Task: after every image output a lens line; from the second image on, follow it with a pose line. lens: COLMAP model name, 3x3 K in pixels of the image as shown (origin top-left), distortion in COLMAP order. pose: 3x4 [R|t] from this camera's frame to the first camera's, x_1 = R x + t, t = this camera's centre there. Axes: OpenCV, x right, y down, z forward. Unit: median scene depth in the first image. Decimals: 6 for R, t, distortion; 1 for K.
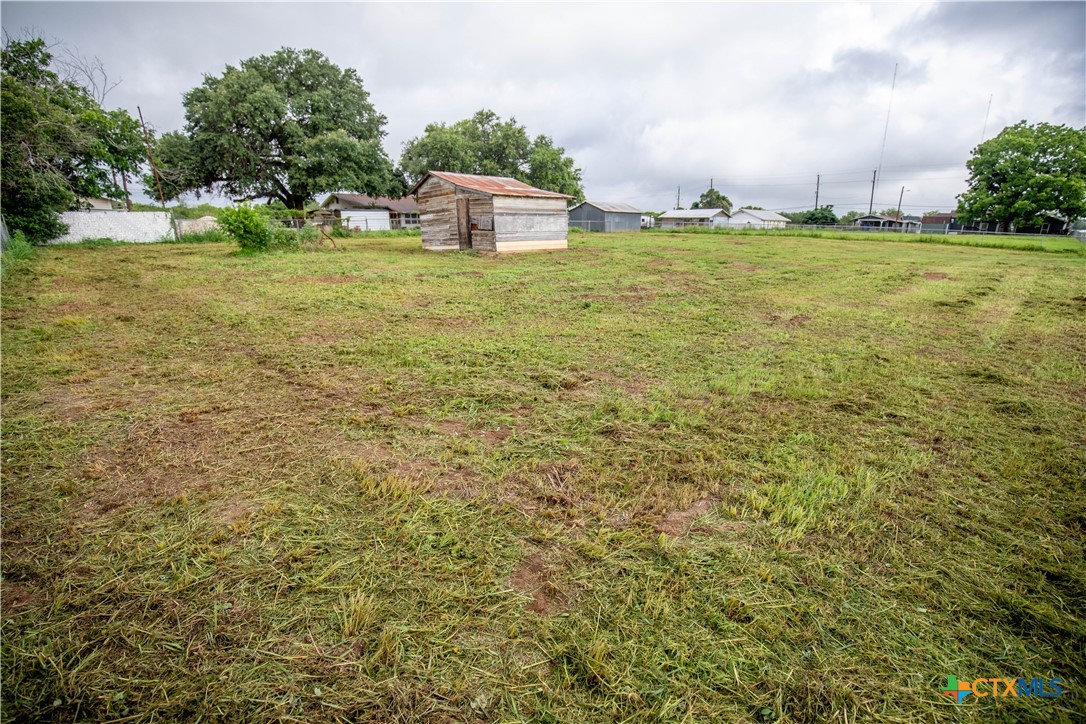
lens RADIAL K [[500.3, 0, 544.0], [0, 500.3, 363.0], [0, 0, 1]] dist [-0.037139, 0.007442]
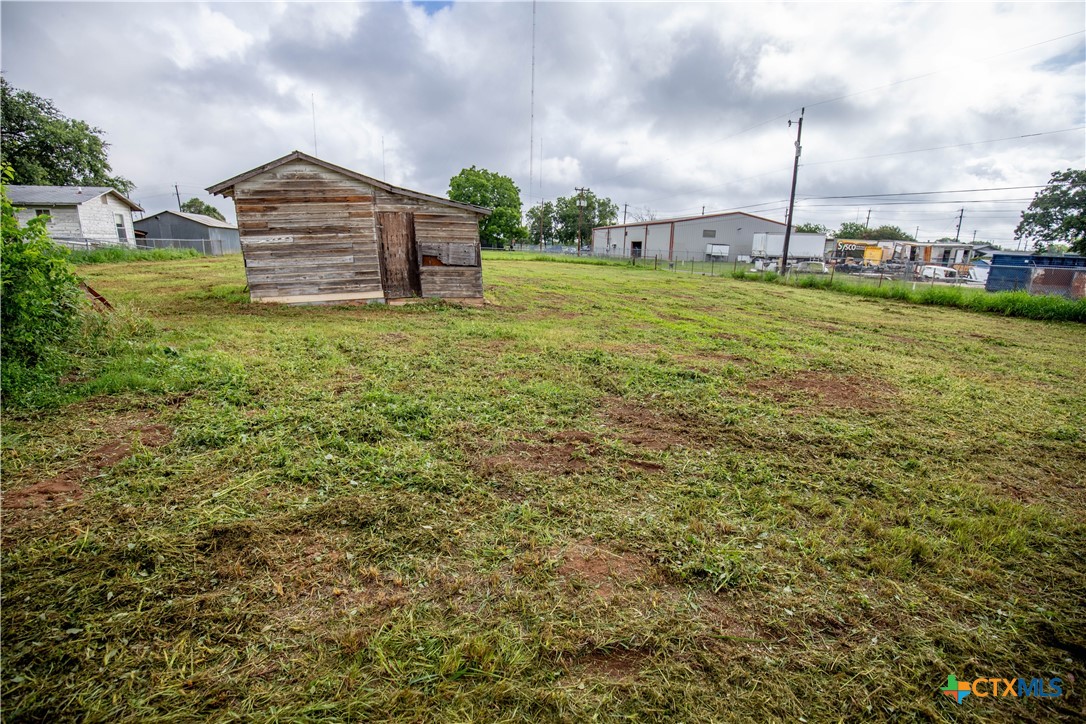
lens RADIAL K [[500.3, 0, 547.9], [0, 500.3, 372.0], [0, 0, 1]] dist [-0.037139, 0.007442]
pose [[0.503535, -0.200621, 0.840359, -0.249839], [0.208855, 0.972084, 0.106924, -0.072989], [-0.838351, 0.121674, 0.531379, 0.238003]]
